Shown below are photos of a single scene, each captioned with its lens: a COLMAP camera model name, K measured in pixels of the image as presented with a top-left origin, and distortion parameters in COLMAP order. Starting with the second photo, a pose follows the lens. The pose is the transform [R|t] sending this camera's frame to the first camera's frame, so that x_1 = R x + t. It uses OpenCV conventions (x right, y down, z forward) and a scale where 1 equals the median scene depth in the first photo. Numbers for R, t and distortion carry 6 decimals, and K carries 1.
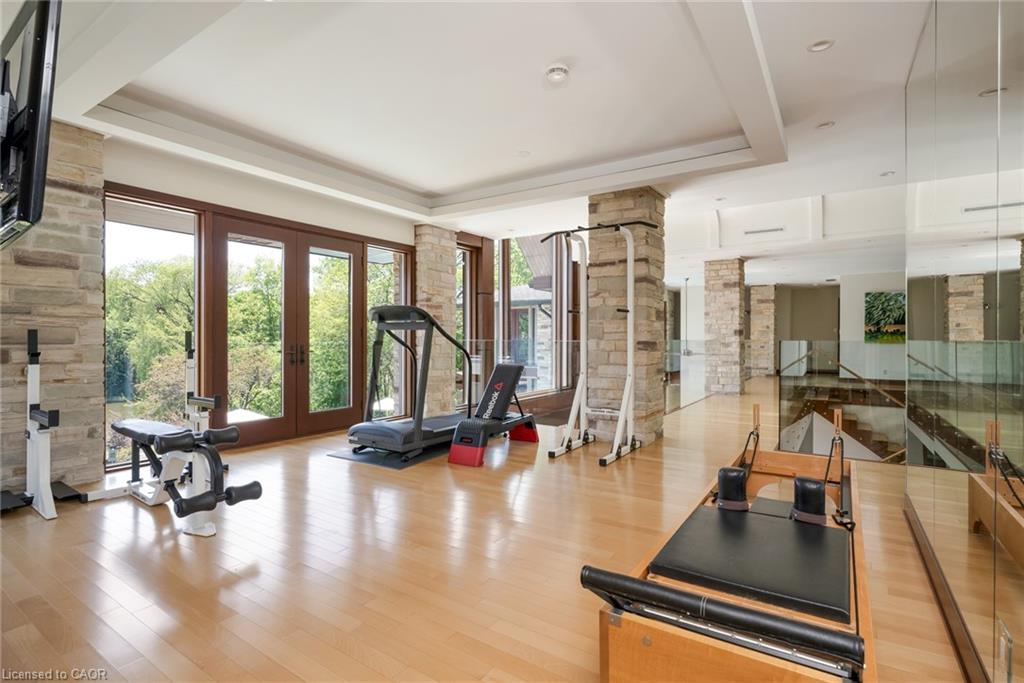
lens RADIAL K [[495.5, 0, 511.7], [0, 495.5, 339.1], [0, 0, 1]] dist [-0.000140, -0.000015]
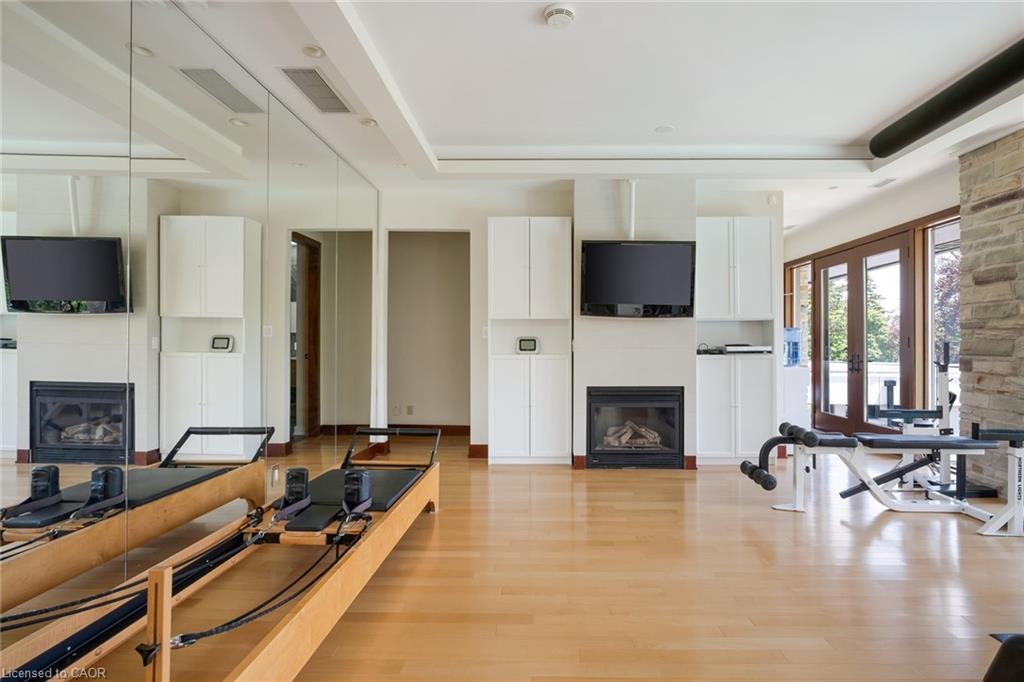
lens RADIAL K [[495.5, 0, 514.5], [0, 495.5, 339.5], [0, 0, 1]] dist [-0.000140, -0.000015]
pose [[-0.861923, -0.005970, -0.507004, 0.462488], [-0.004306, 0.999981, -0.004454, -0.015415], [0.507021, -0.001656, -0.861932, 1.360474]]
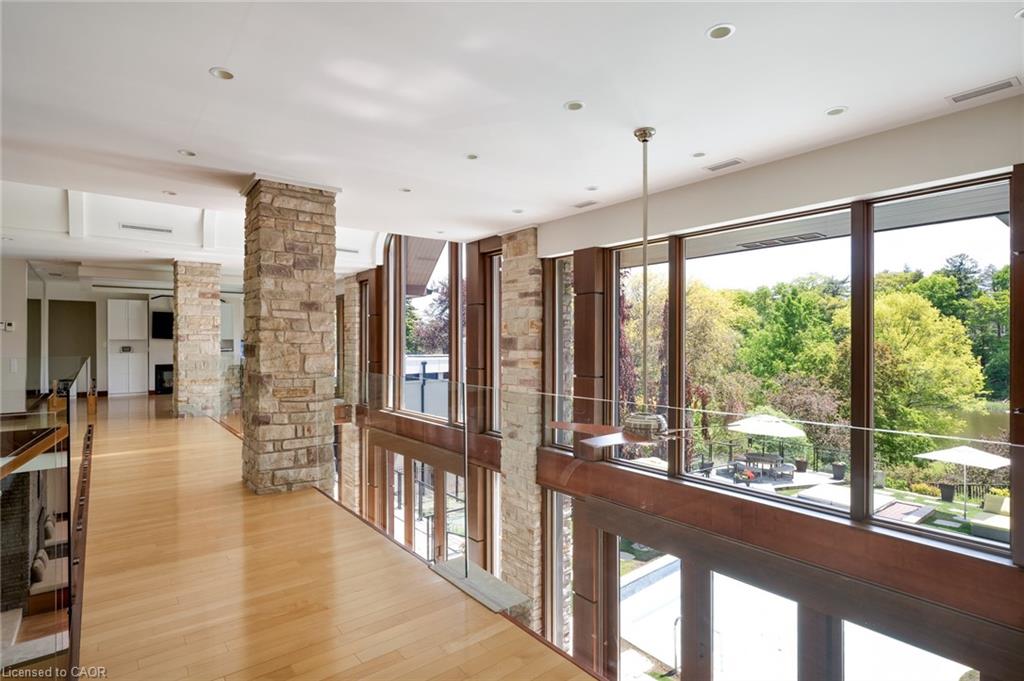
lens RADIAL K [[526.6, 0, 514.0], [0, 526.6, 340.9], [0, 0, 1]] dist [-0.000395, -0.000060]
pose [[-0.309141, 0.002974, -0.951012, 1.932414], [0.000694, 0.999996, 0.002901, -0.061149], [0.951016, 0.000237, -0.309141, 3.292410]]
